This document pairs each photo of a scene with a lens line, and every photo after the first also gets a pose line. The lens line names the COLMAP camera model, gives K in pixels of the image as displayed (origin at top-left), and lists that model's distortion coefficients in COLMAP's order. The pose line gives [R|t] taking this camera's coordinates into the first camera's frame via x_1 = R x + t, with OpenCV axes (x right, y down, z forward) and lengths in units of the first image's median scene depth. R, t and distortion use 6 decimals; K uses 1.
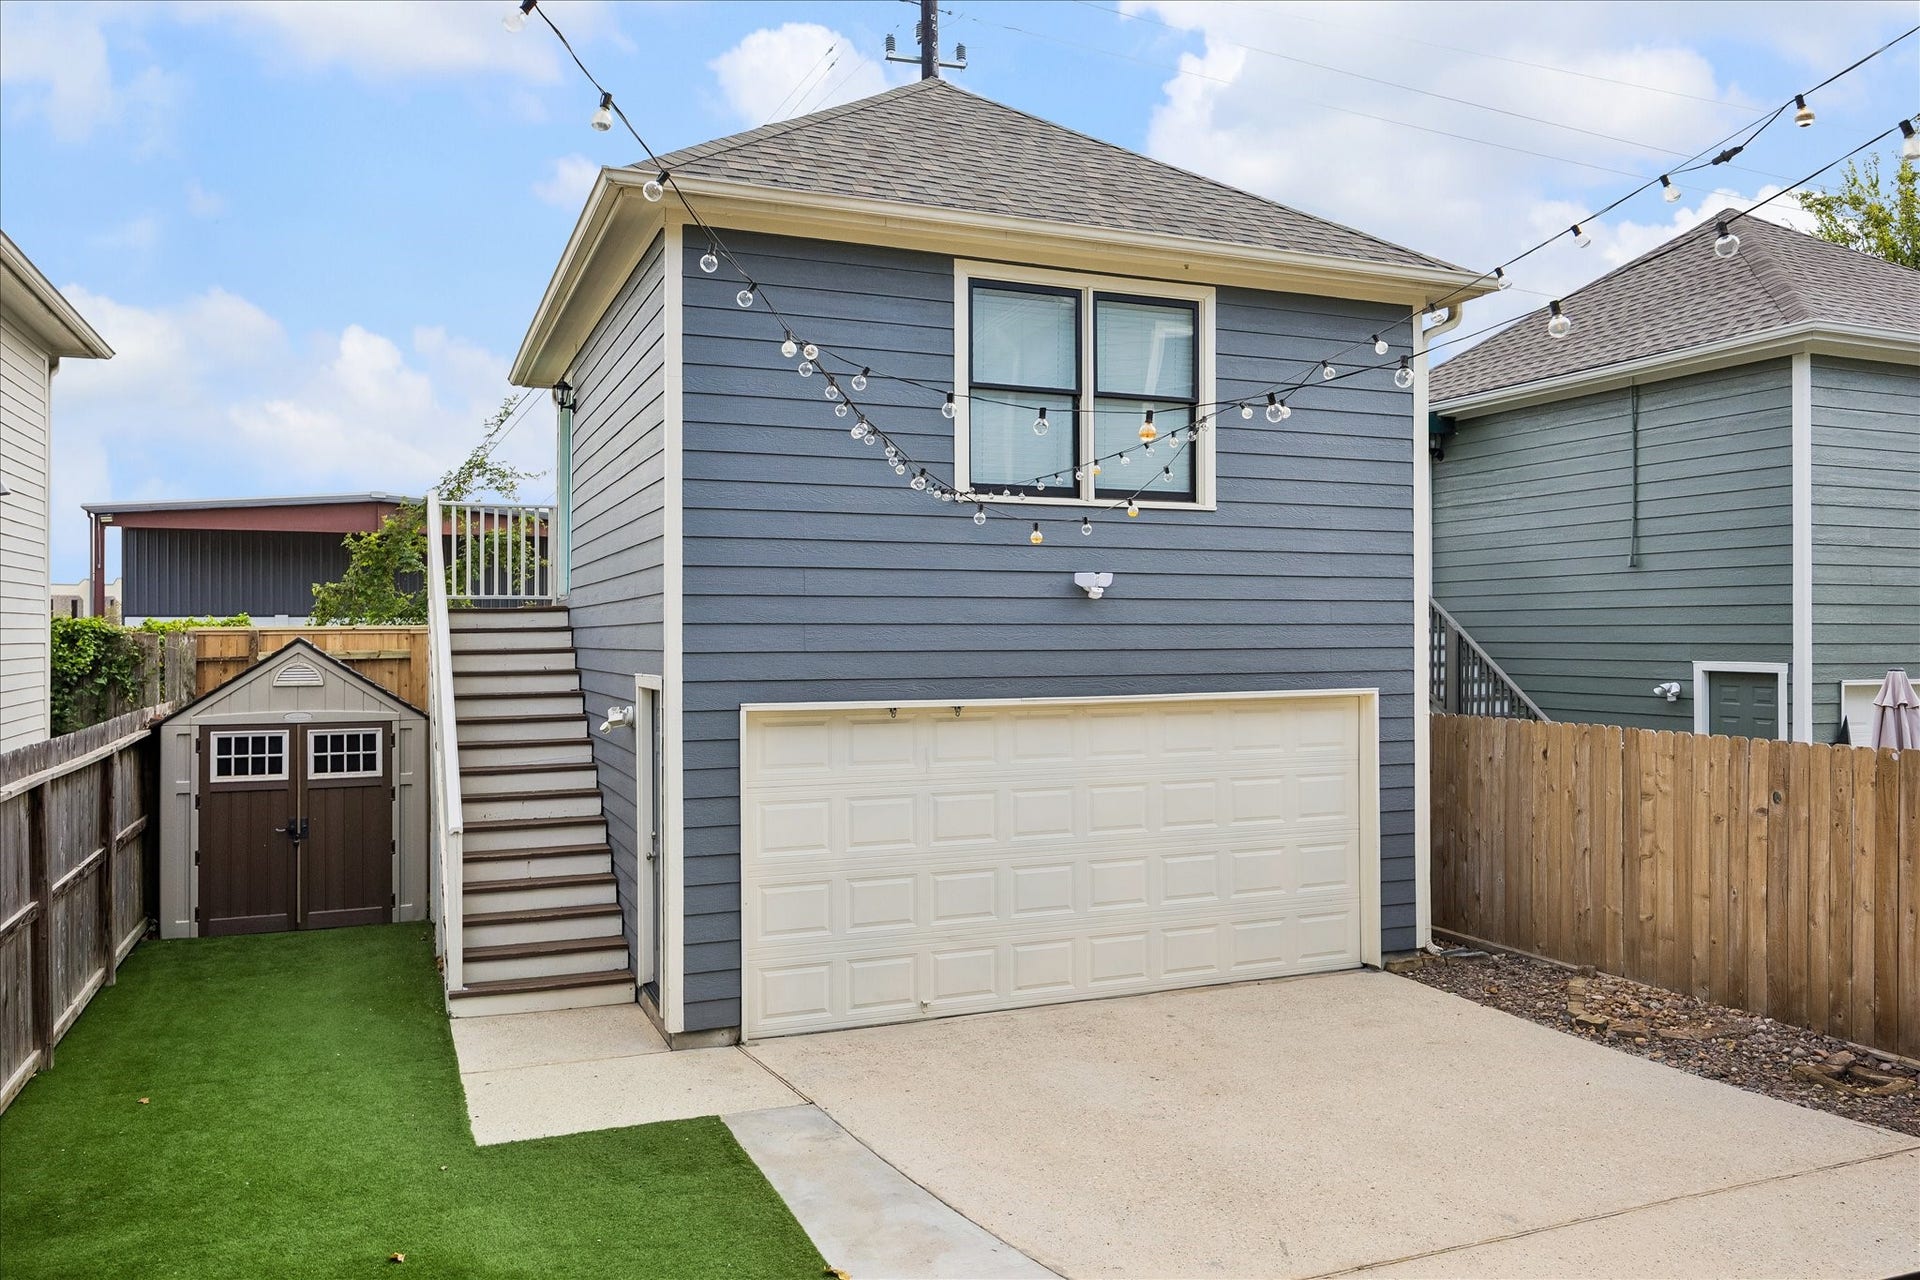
lens RADIAL K [[1367.5, 0, 952.9], [0, 1367.5, 630.0], [0, 0, 1]] dist [-0.000928, -0.003543]
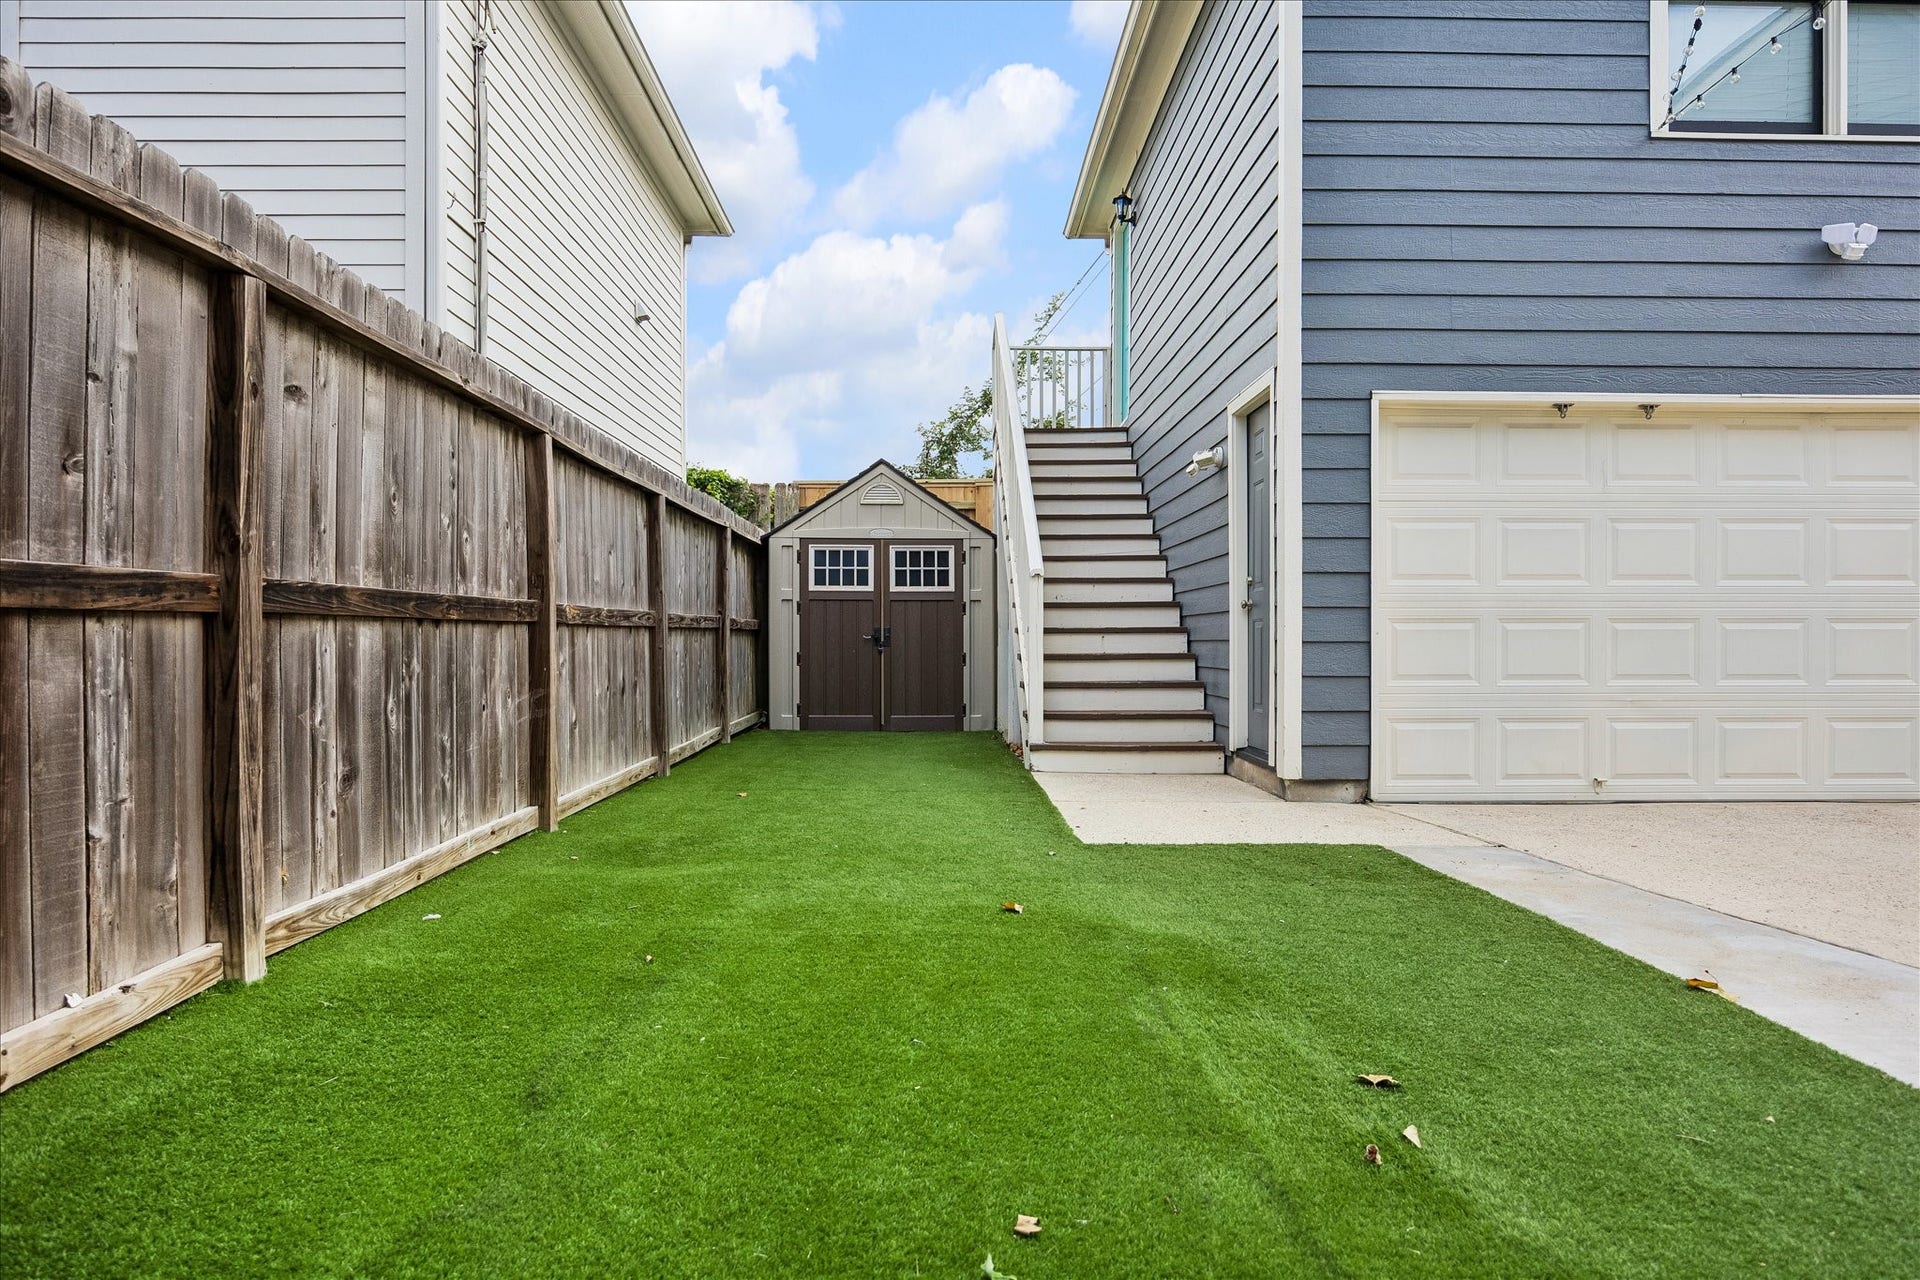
lens RADIAL K [[1160.5, 0, 960.8], [0, 1160.5, 649.1], [0, 0, 1]] dist [-0.010679, 0.002117]
pose [[0.930860, 0.008599, -0.365275, -0.092684], [-0.000161, 0.999733, 0.023125, 0.138291], [0.365376, -0.021467, 0.930612, 0.183390]]
